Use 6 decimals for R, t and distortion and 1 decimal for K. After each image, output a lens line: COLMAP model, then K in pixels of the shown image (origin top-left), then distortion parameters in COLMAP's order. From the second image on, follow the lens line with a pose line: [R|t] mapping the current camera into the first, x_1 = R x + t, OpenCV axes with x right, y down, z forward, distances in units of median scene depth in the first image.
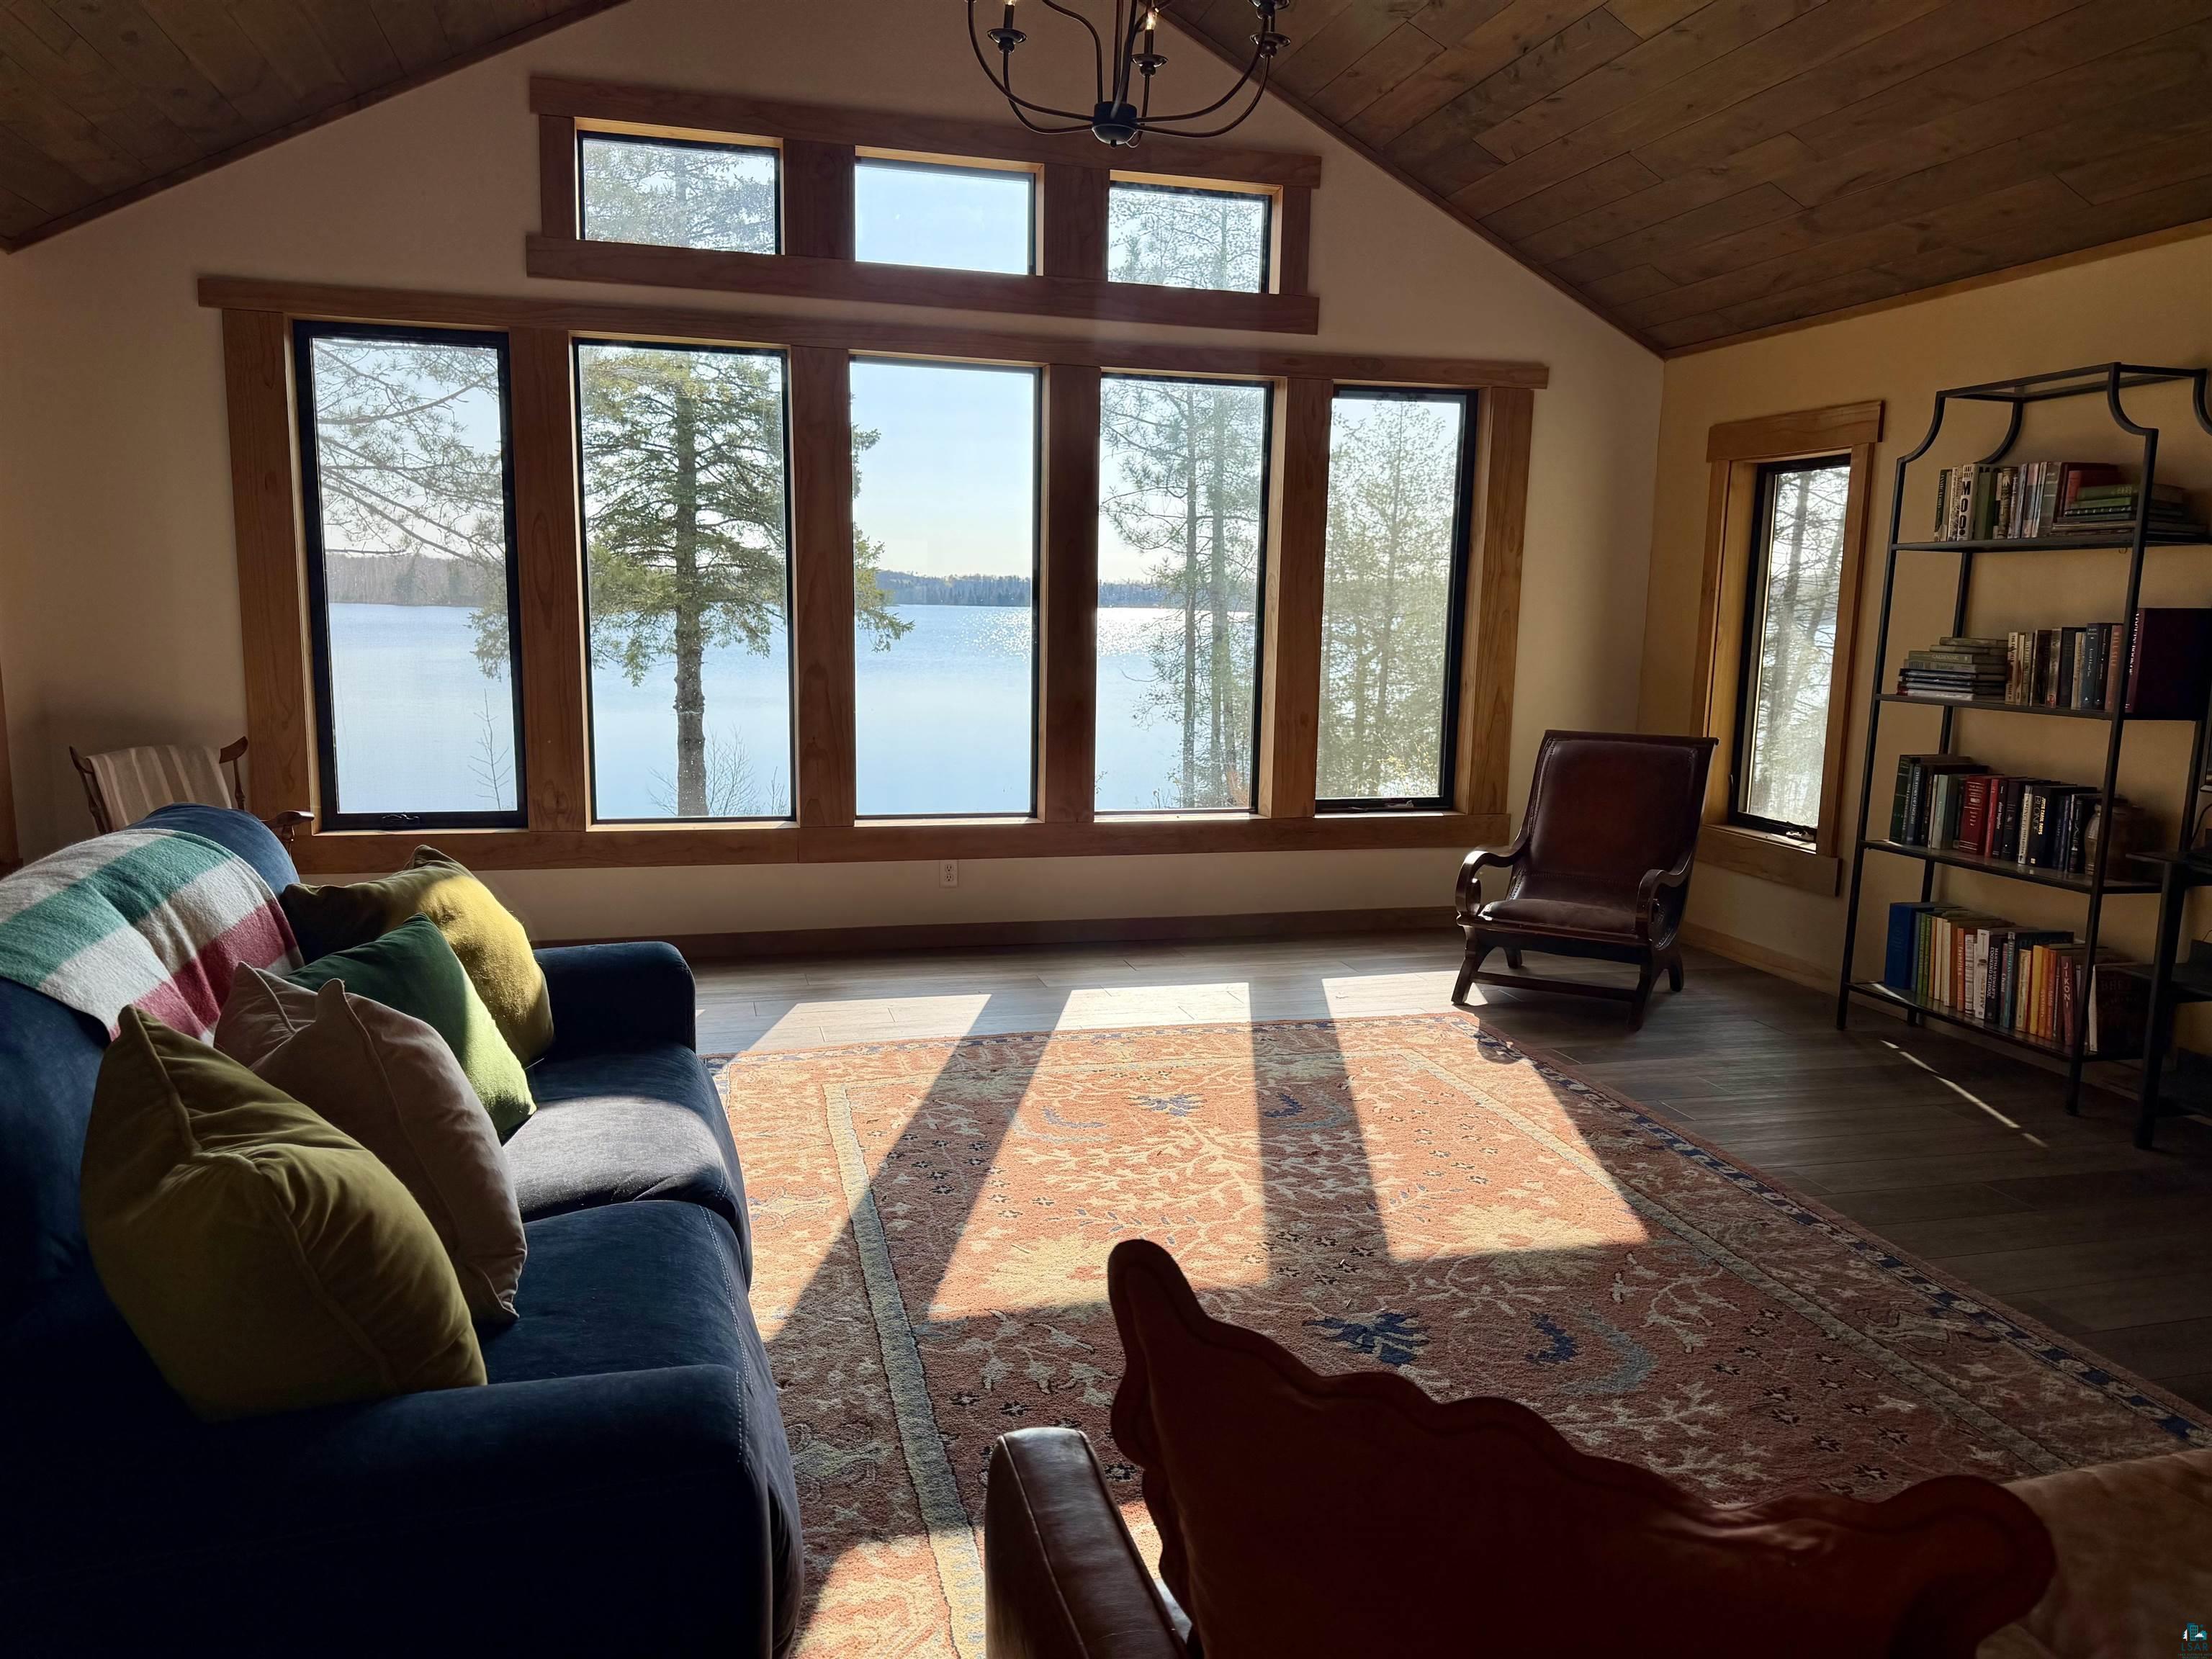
lens RADIAL K [[1558.4, 0, 1111.7], [0, 1558.4, 830.5], [0, 0, 1]] dist [0.100251, -0.147624]
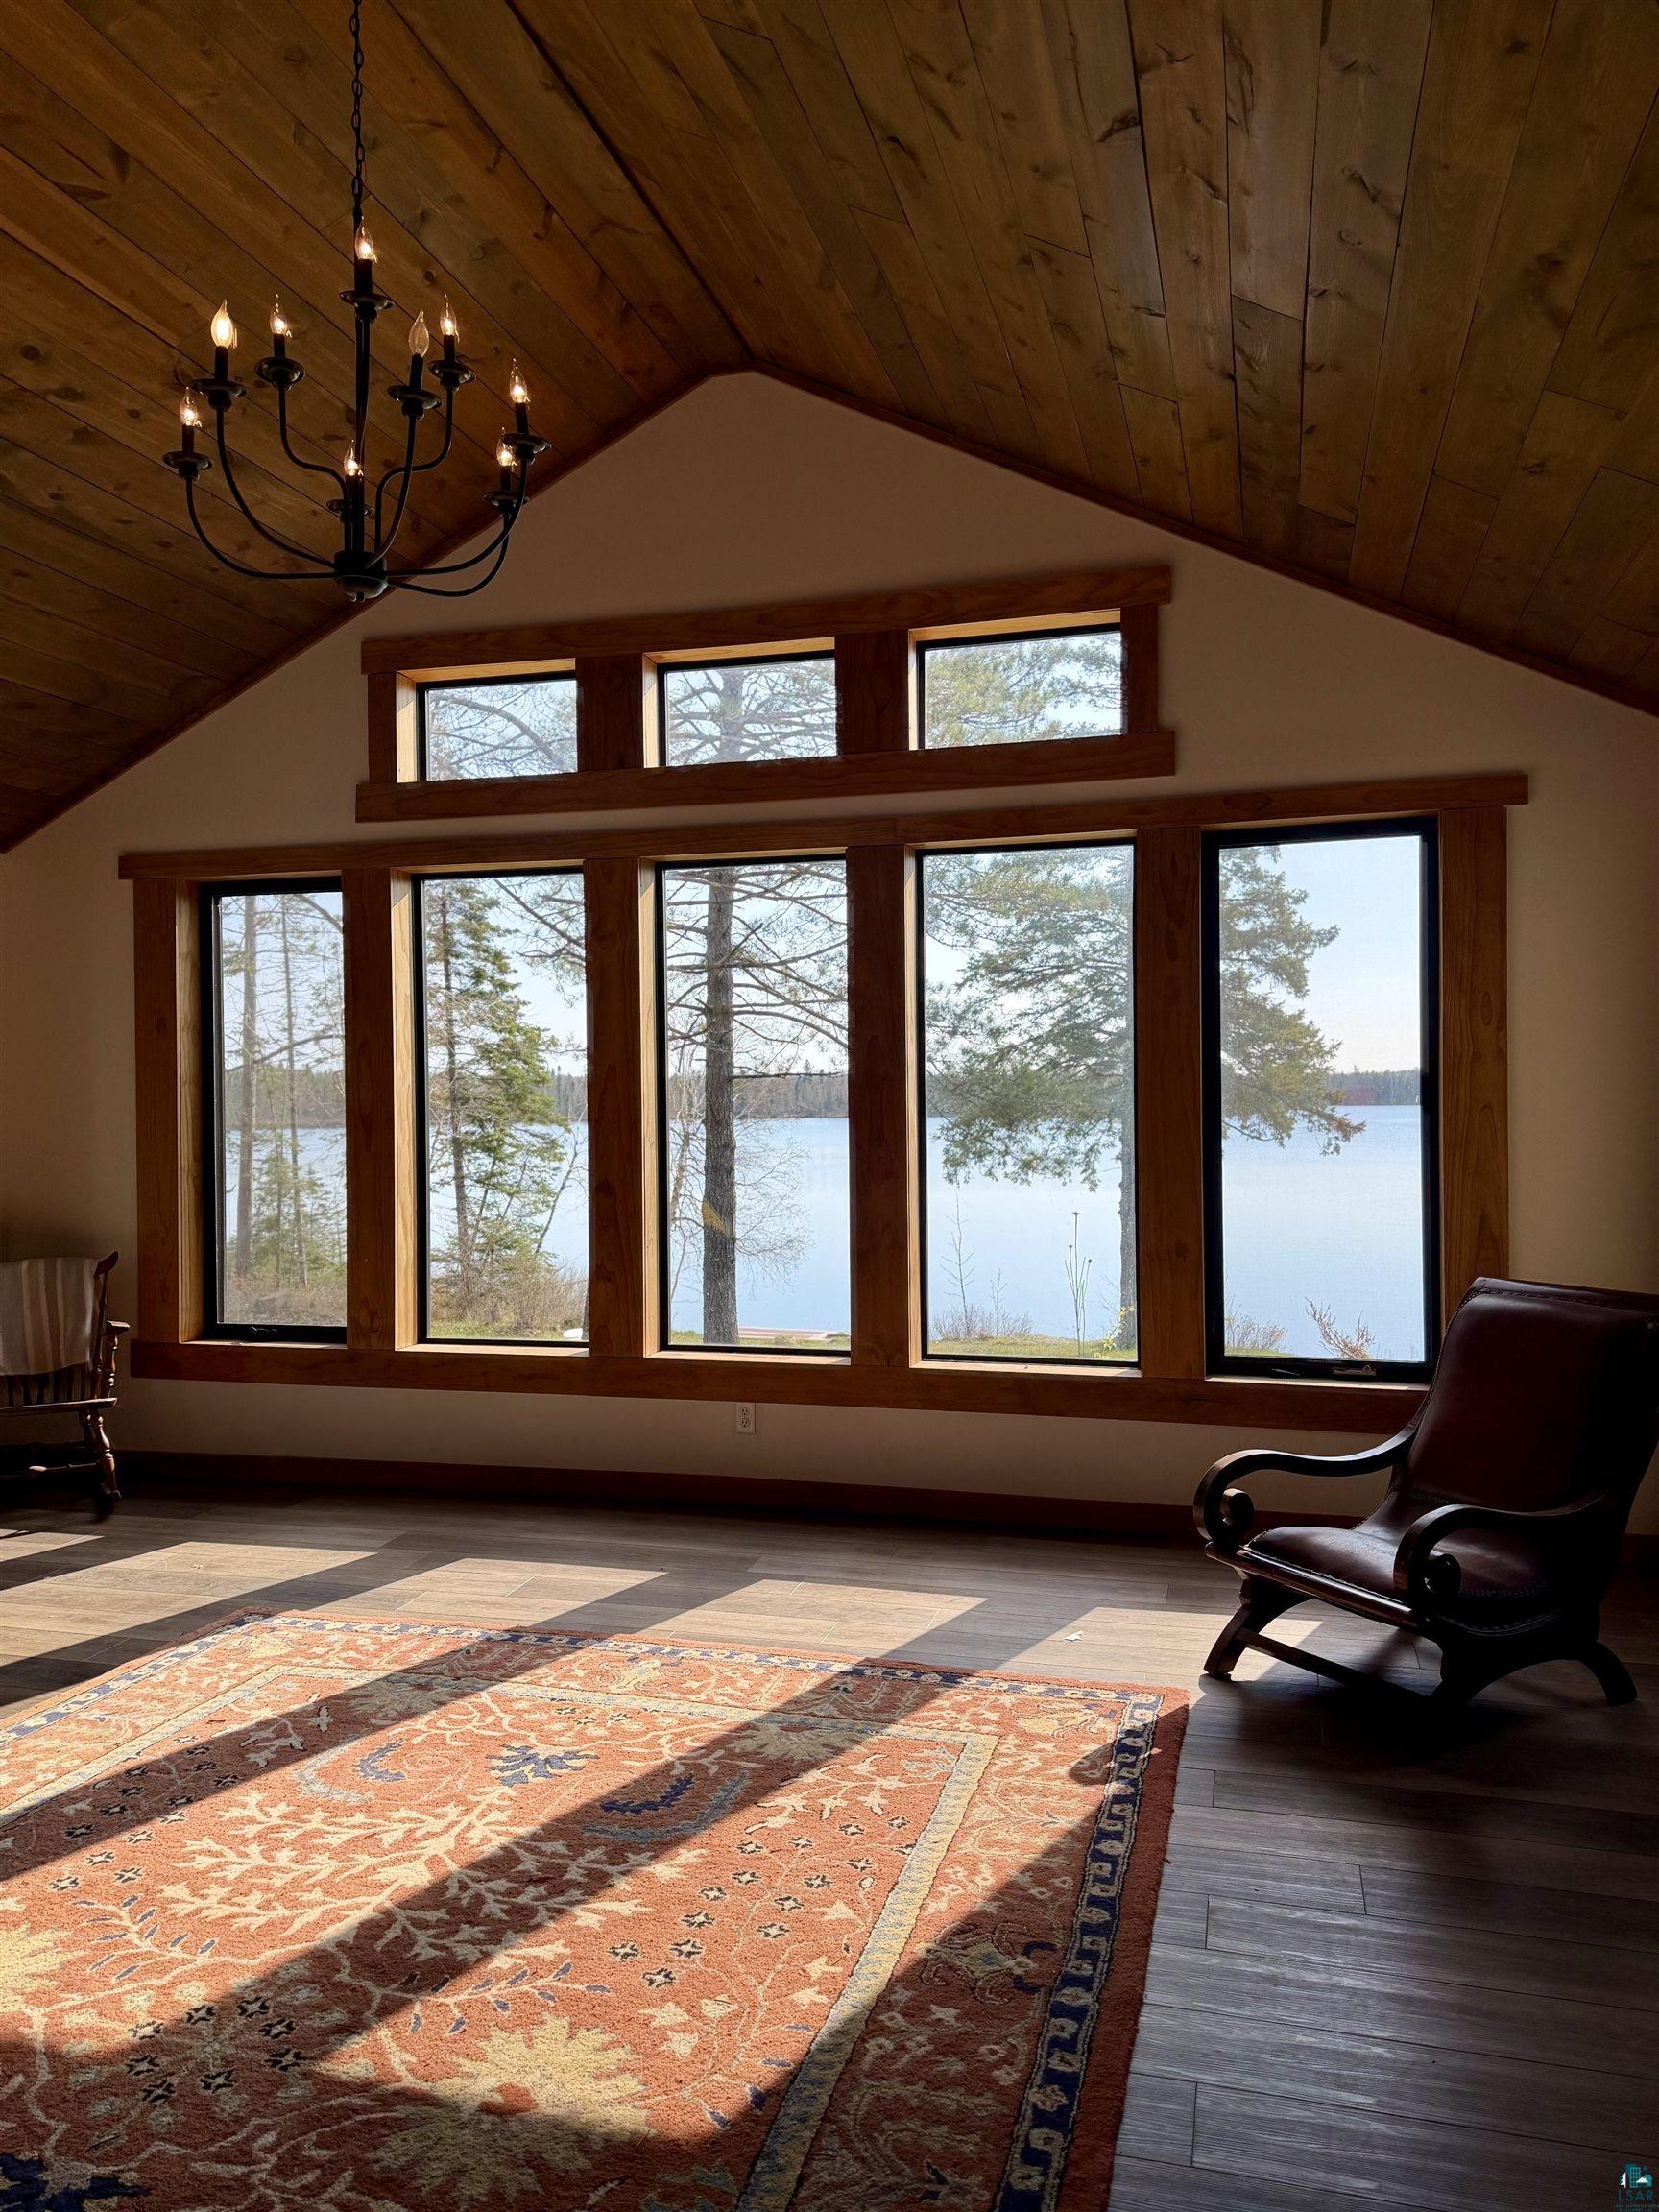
lens RADIAL K [[1558.4, 0, 829.5], [0, 1558.4, 1106.0], [0, 0, 1]] dist [0.100251, -0.147624]
pose [[0.860661, -0.024653, -0.508582, 0.476740], [-0.048848, 0.990223, -0.130664, -0.042369], [0.506831, 0.137301, 0.851041, 0.312226]]
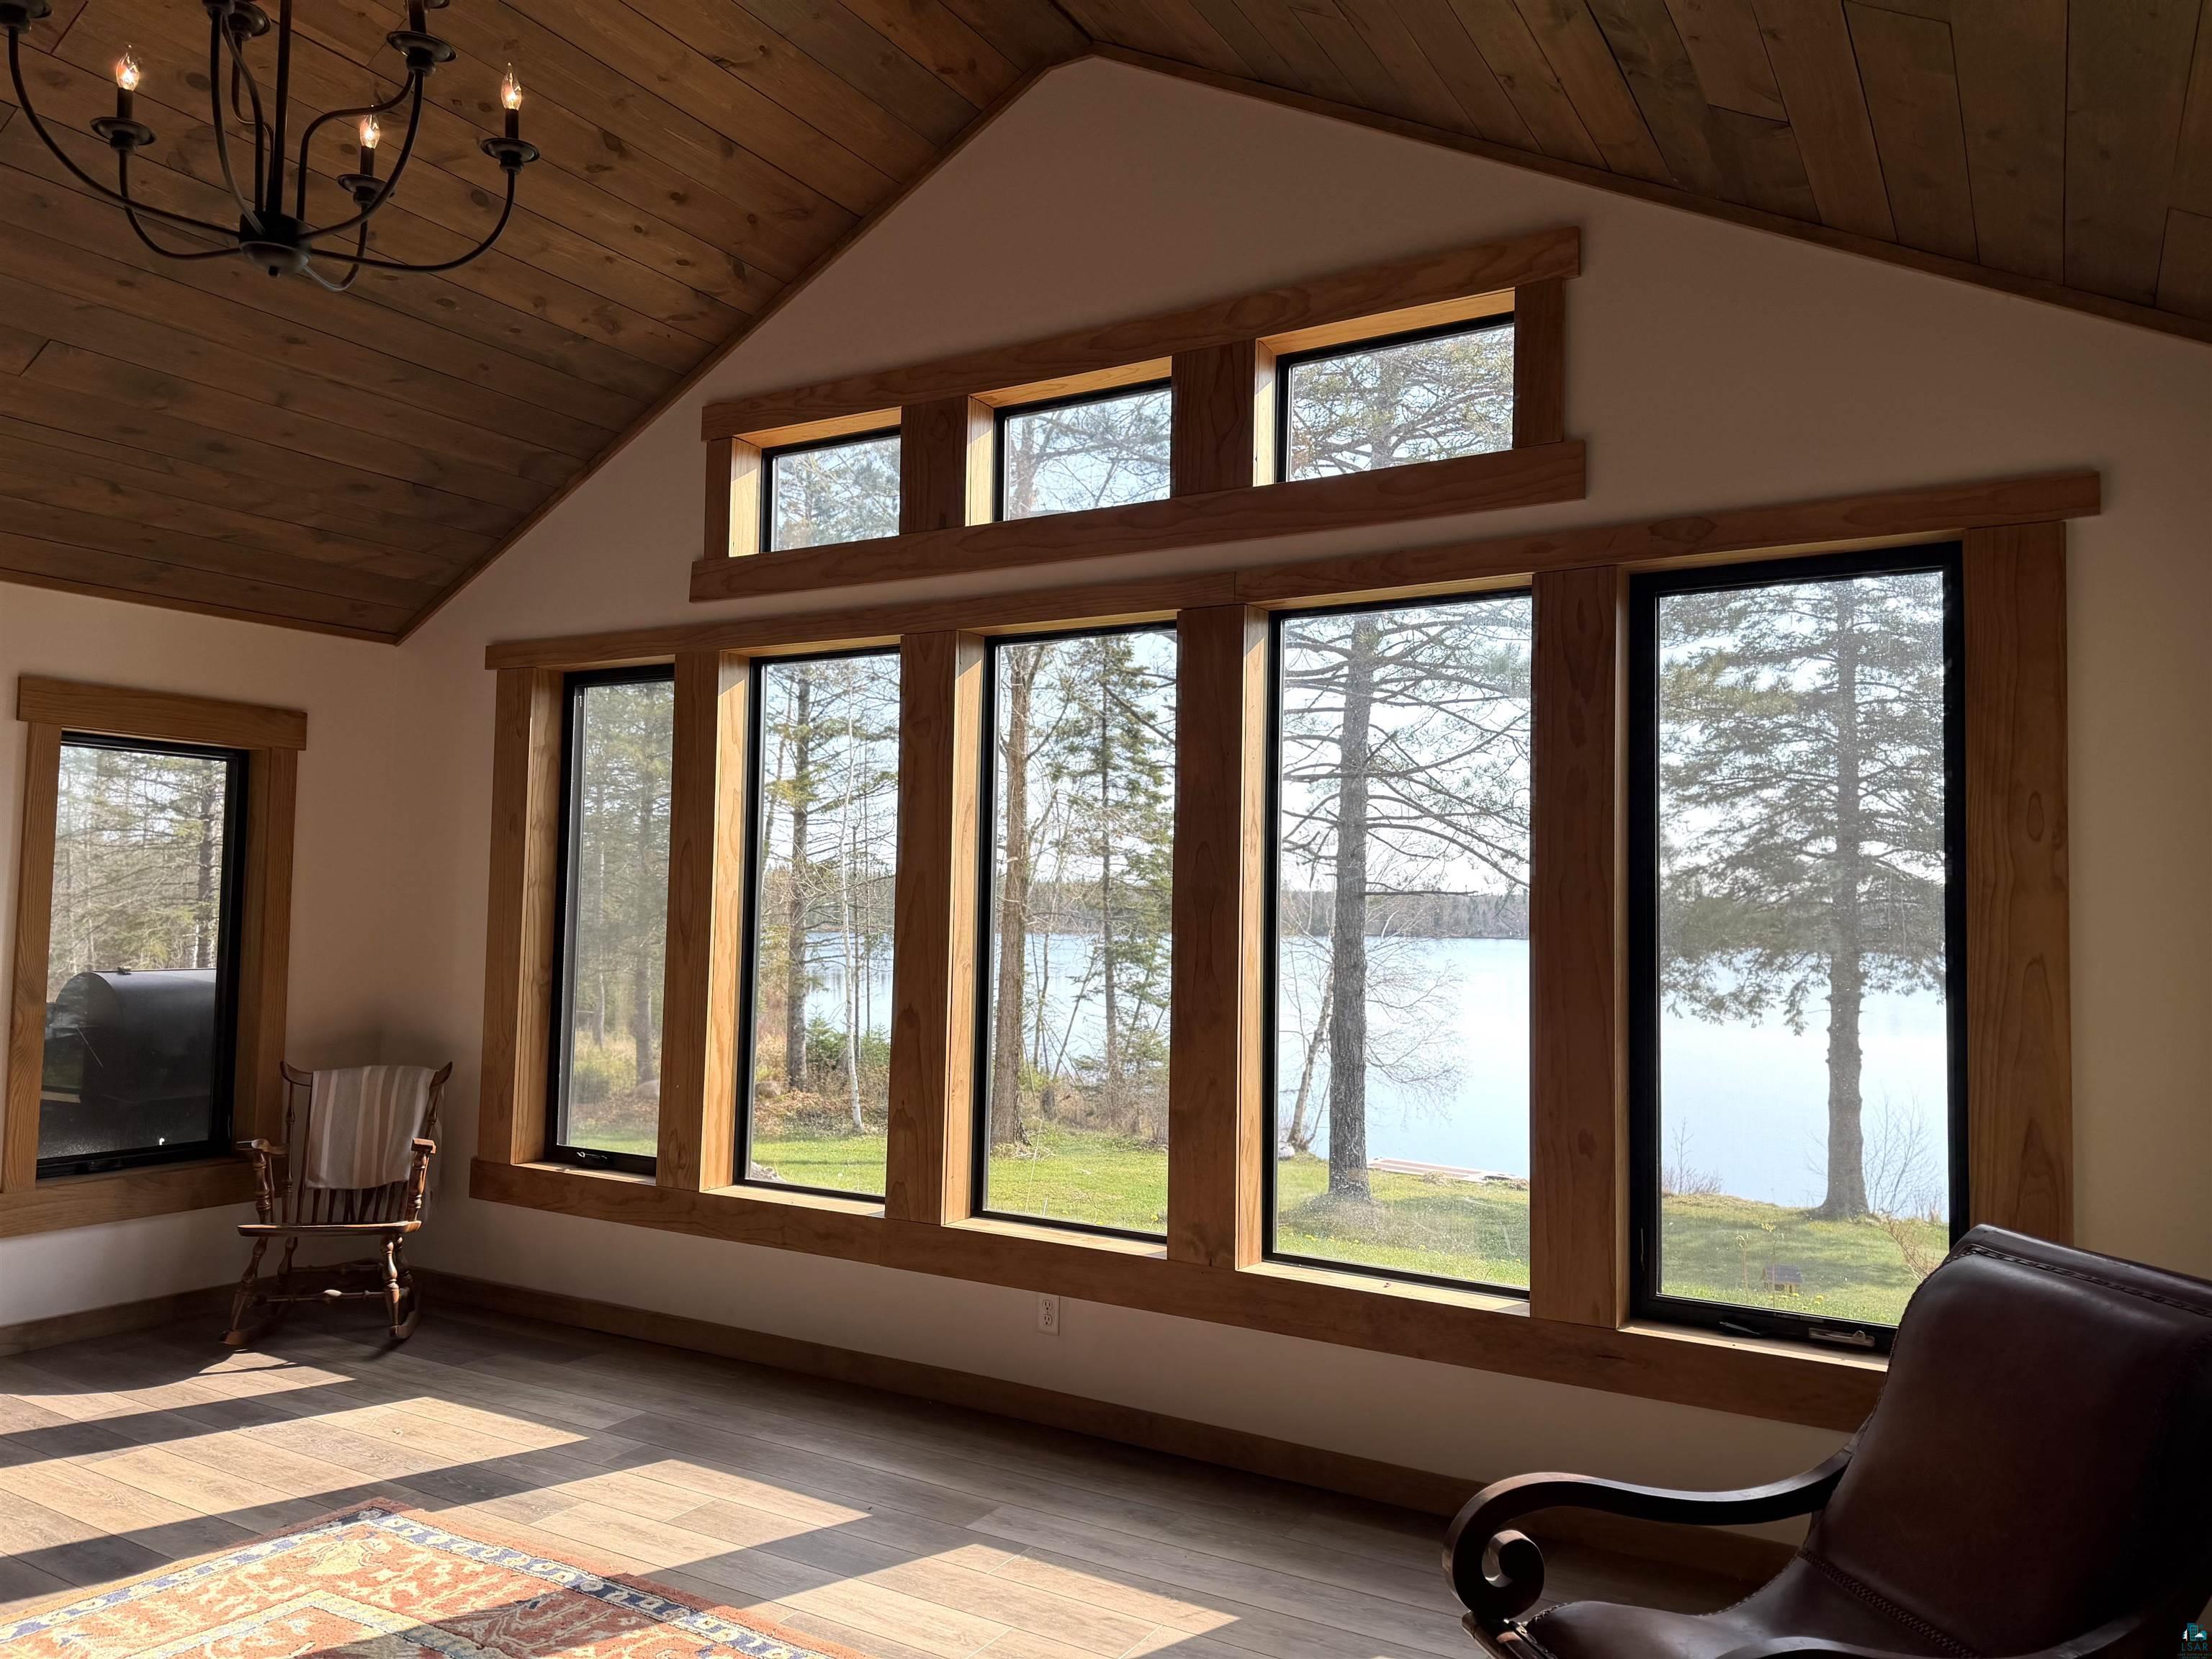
lens RADIAL K [[1563.0, 0, 1097.0], [0, 1563.0, 834.7], [0, 0, 1]] dist [0.071126, -0.076193]
pose [[0.693131, -0.041496, -0.719617, 0.534593], [-0.110346, 0.980466, -0.162822, -0.088475], [0.712316, 0.192264, 0.675012, 0.605456]]
